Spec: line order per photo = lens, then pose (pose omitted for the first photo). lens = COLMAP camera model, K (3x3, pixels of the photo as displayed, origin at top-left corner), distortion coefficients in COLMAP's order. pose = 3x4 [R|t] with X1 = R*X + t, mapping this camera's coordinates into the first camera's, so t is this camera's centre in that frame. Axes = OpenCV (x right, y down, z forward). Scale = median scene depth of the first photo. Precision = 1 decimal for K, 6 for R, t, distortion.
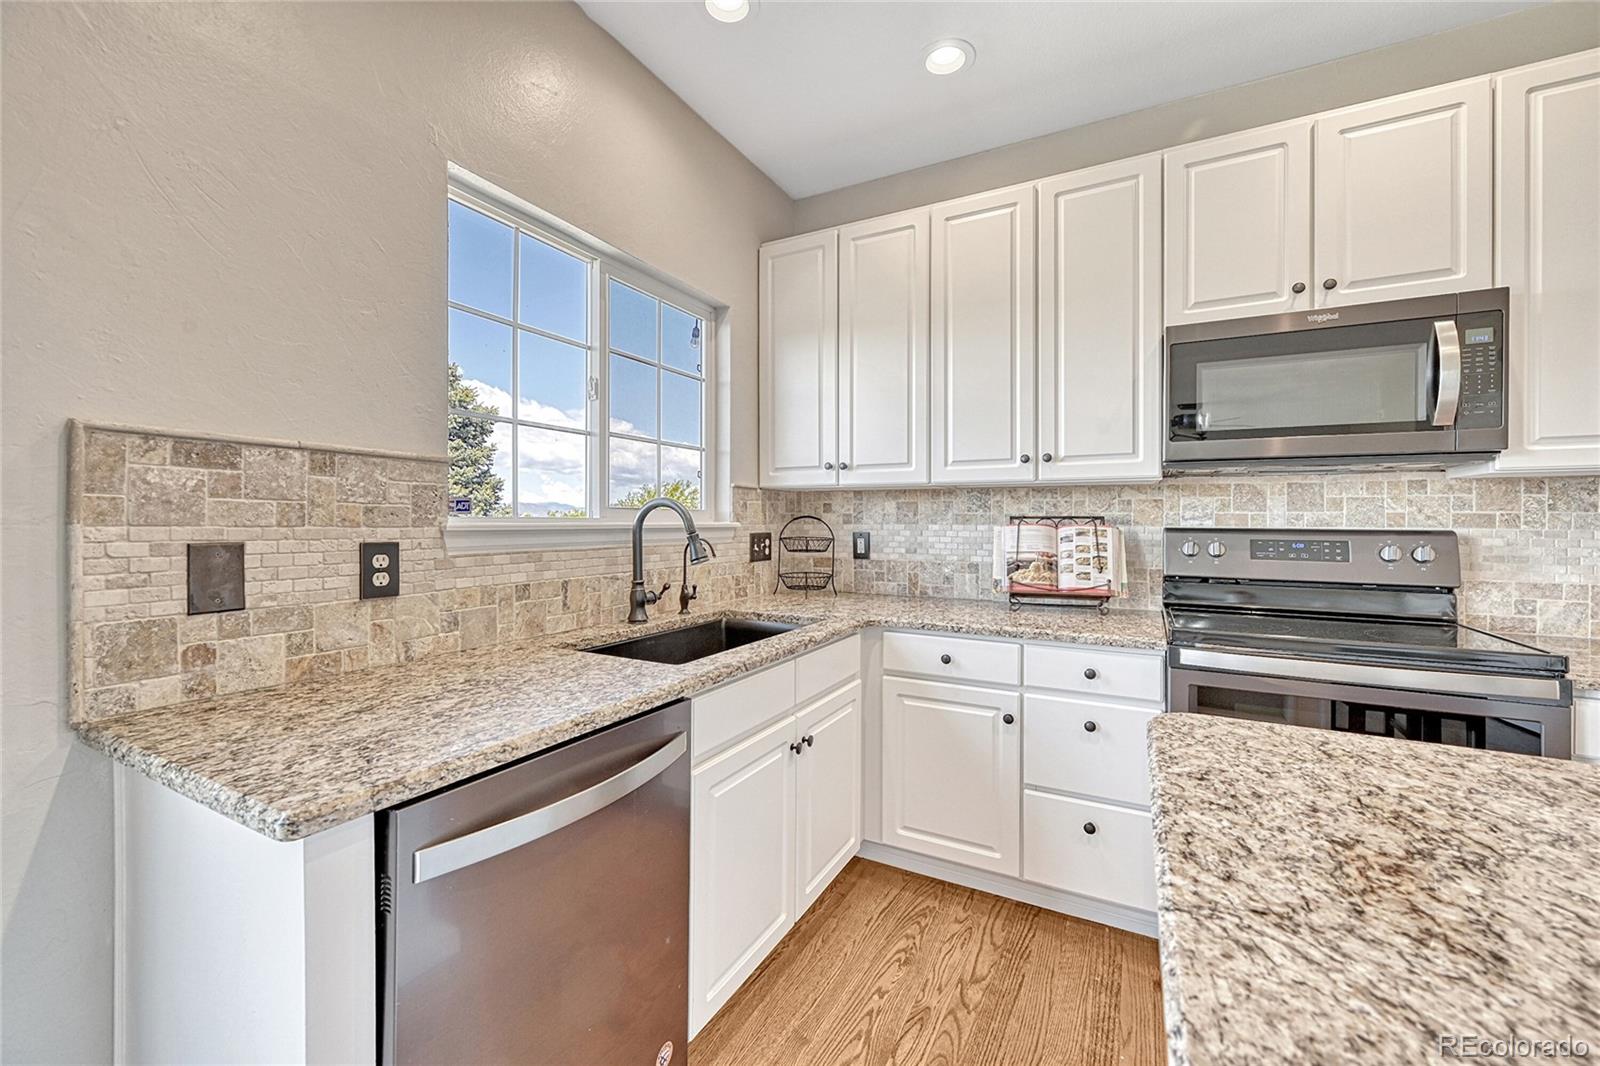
lens RADIAL K [[638.4, 0, 799.0], [0, 638.4, 517.8], [0, 0, 1]] dist [-0.003168, 0.000628]
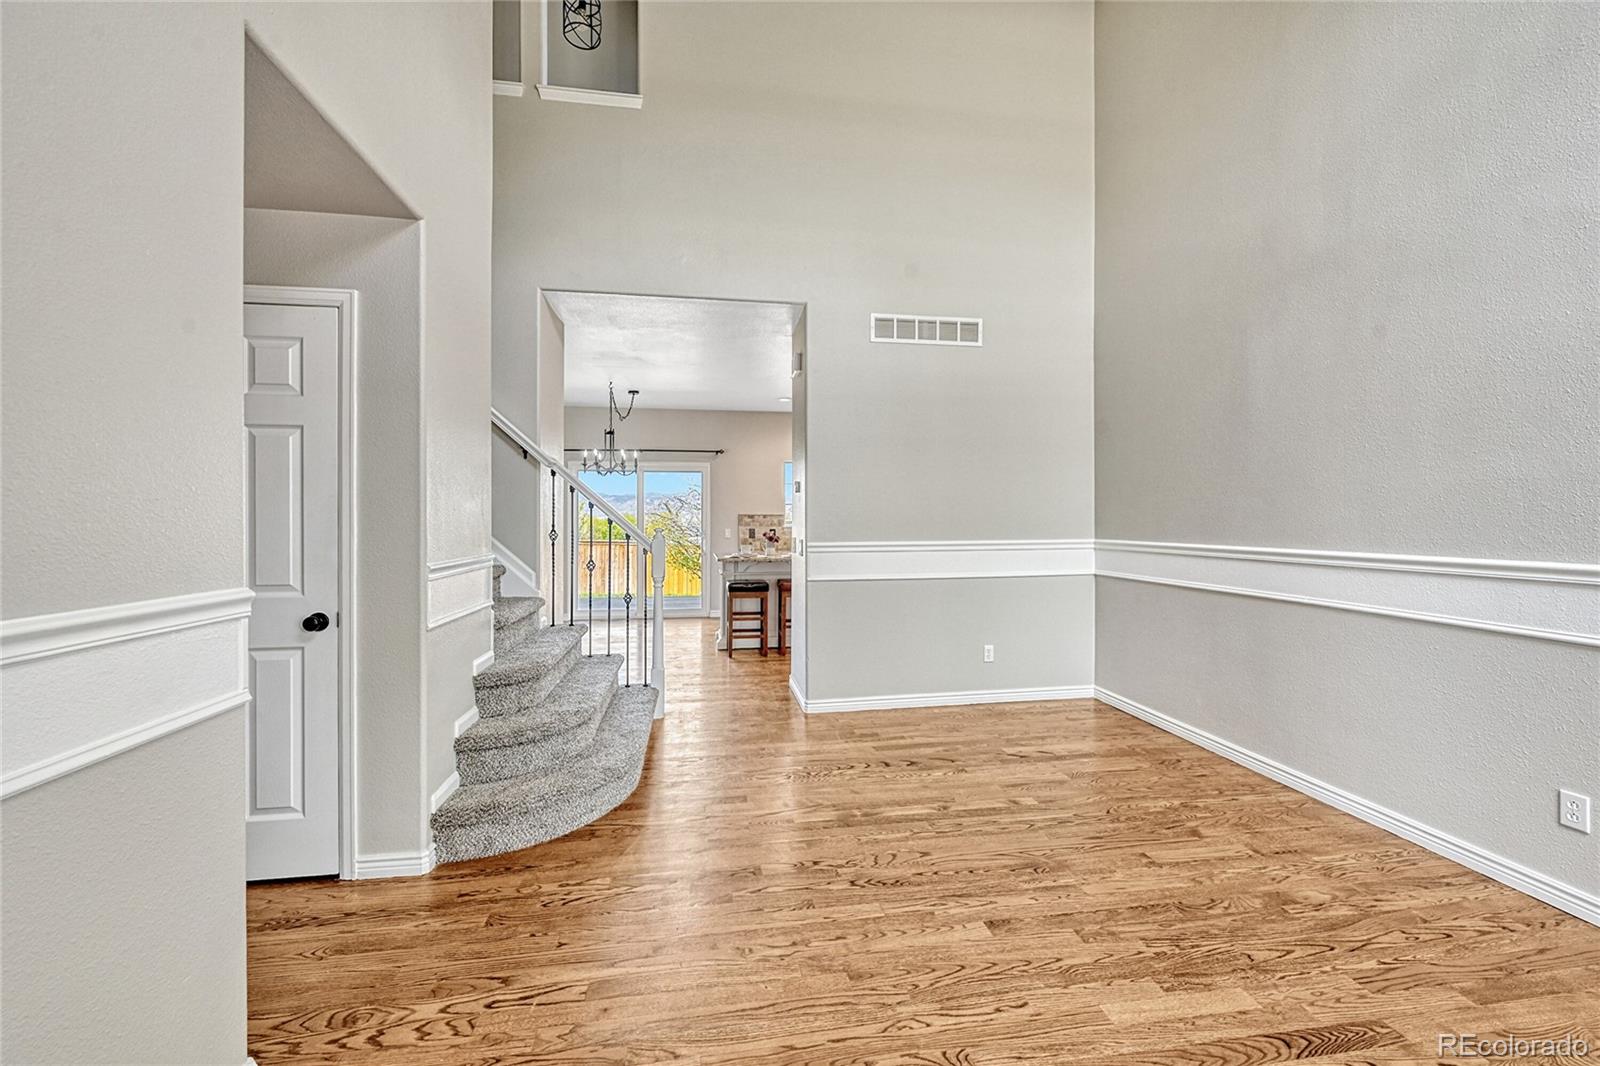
lens RADIAL K [[638.4, 0, 799.4], [0, 638.4, 528.3], [0, 0, 1]] dist [-0.003168, 0.000628]
pose [[0.607863, 0.005862, -0.794020, 2.930437], [0.003811, 0.999940, 0.010299, -0.022891], [0.794032, -0.009286, 0.607804, -1.697668]]
